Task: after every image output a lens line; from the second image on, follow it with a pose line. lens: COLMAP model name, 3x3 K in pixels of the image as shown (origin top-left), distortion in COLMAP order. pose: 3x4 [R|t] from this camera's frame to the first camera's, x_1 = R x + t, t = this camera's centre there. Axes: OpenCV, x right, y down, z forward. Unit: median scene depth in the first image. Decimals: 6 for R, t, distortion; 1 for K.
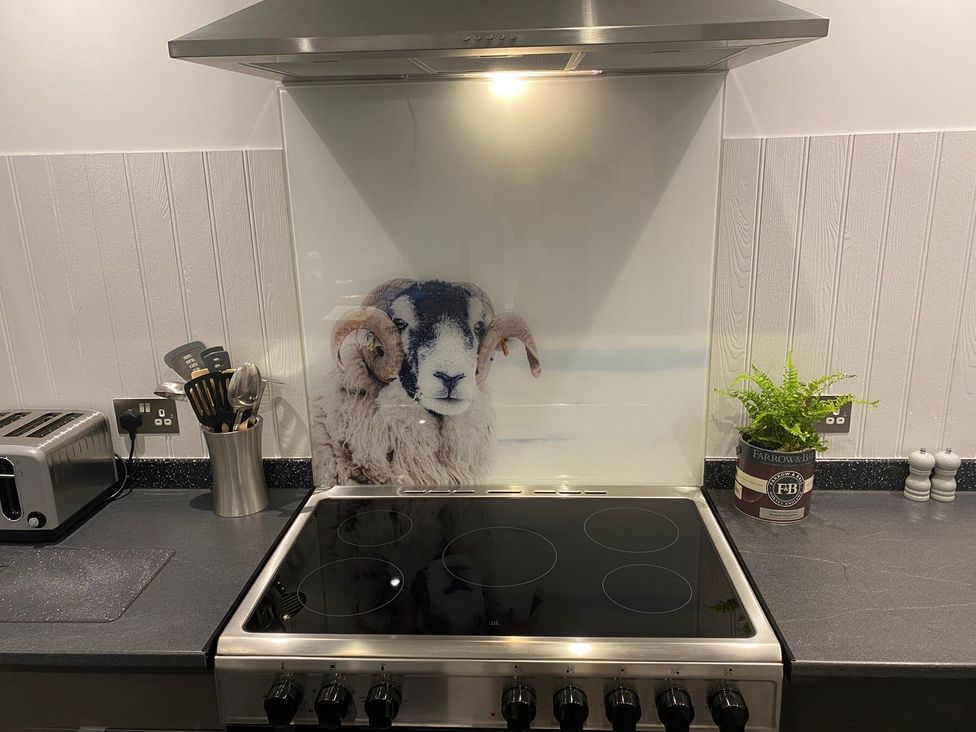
lens RADIAL K [[771.0, 0, 487.1], [0, 771.0, 363.9], [0, 0, 1]] dist [0.077233, -0.014780]
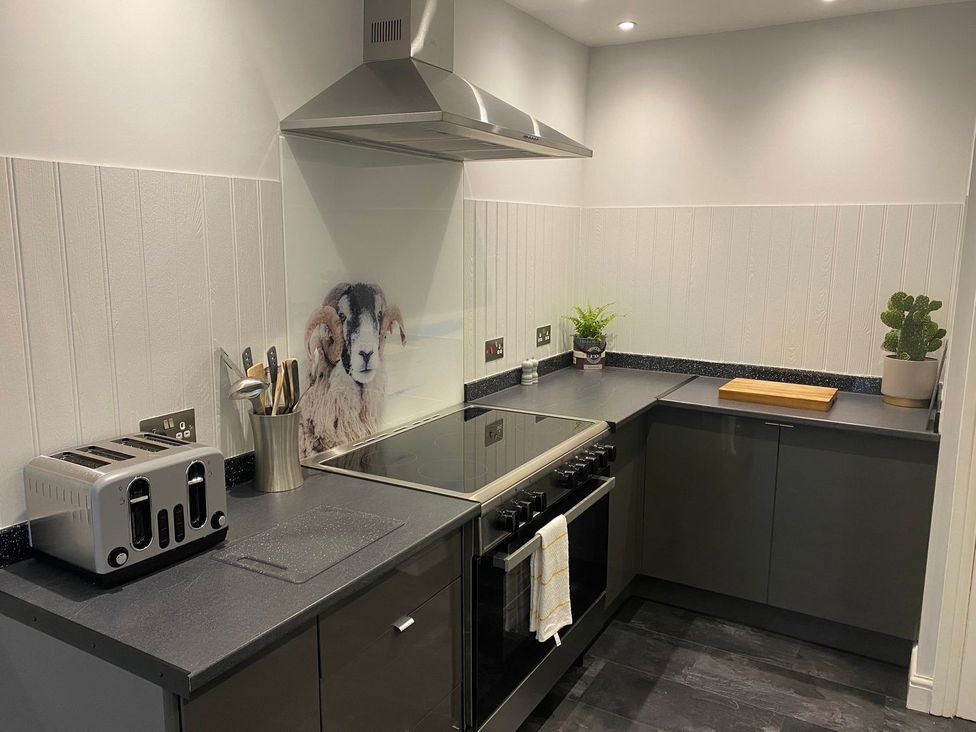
lens RADIAL K [[771.0, 0, 487.6], [0, 771.0, 367.2], [0, 0, 1]] dist [0.077233, -0.014780]
pose [[0.438394, -0.122906, 0.890340, -1.190272], [0.224623, 0.974153, 0.023874, 0.056179], [-0.870261, 0.189525, 0.454671, 0.186365]]
